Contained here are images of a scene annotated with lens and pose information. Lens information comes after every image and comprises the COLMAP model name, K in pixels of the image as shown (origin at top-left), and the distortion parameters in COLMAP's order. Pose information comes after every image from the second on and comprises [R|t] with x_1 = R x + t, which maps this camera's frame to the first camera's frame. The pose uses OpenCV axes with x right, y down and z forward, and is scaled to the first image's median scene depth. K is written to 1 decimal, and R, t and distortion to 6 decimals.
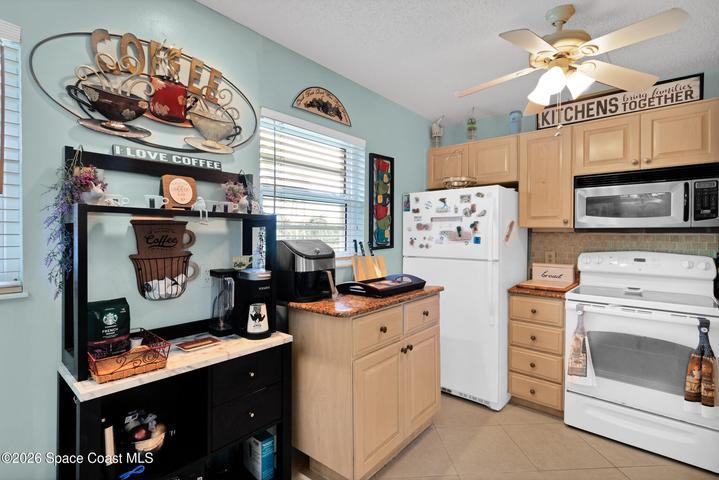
lens RADIAL K [[339.4, 0, 364.5], [0, 339.4, 237.4], [0, 0, 1]] dist [0.002422, -0.000345]
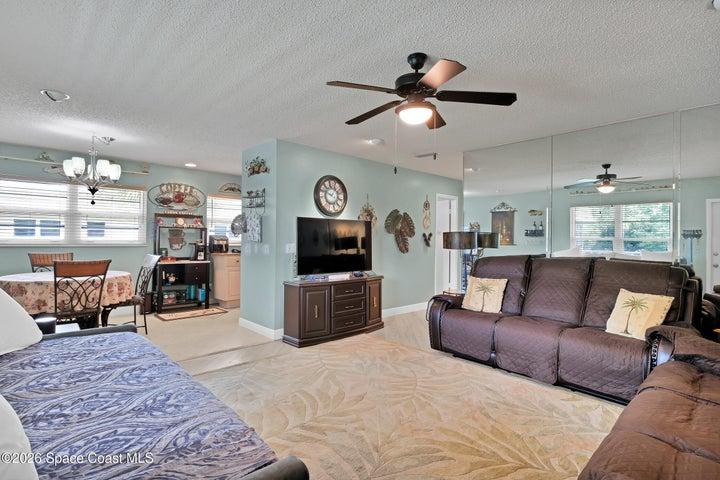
lens RADIAL K [[349.1, 0, 364.2], [0, 349.1, 242.5], [0, 0, 1]] dist [-0.001042, -0.001845]
pose [[0.996203, 0.007926, -0.086703, 1.936432], [-0.008256, 0.999960, -0.003453, 0.097497], [0.086673, 0.004155, 0.996228, -2.851541]]
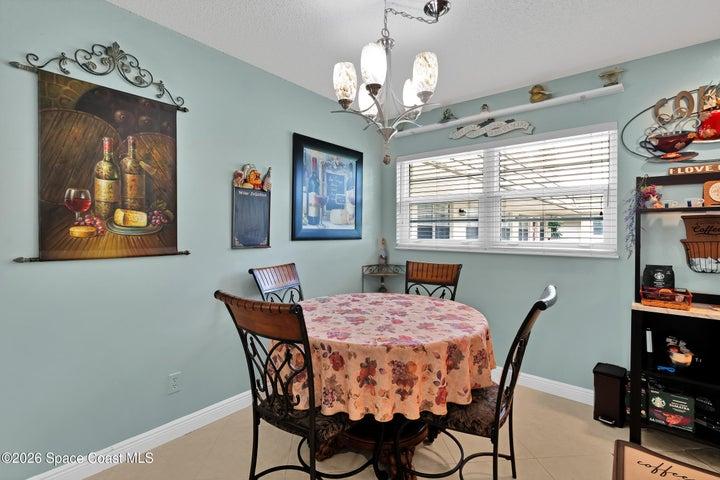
lens RADIAL K [[339.8, 0, 361.5], [0, 339.8, 232.2], [0, 0, 1]] dist [0.002422, -0.000345]
pose [[0.021622, -0.007562, -0.999738, 0.762122], [-0.017850, 0.999809, -0.007949, 0.056209], [0.999607, 0.018017, 0.021483, -0.424061]]
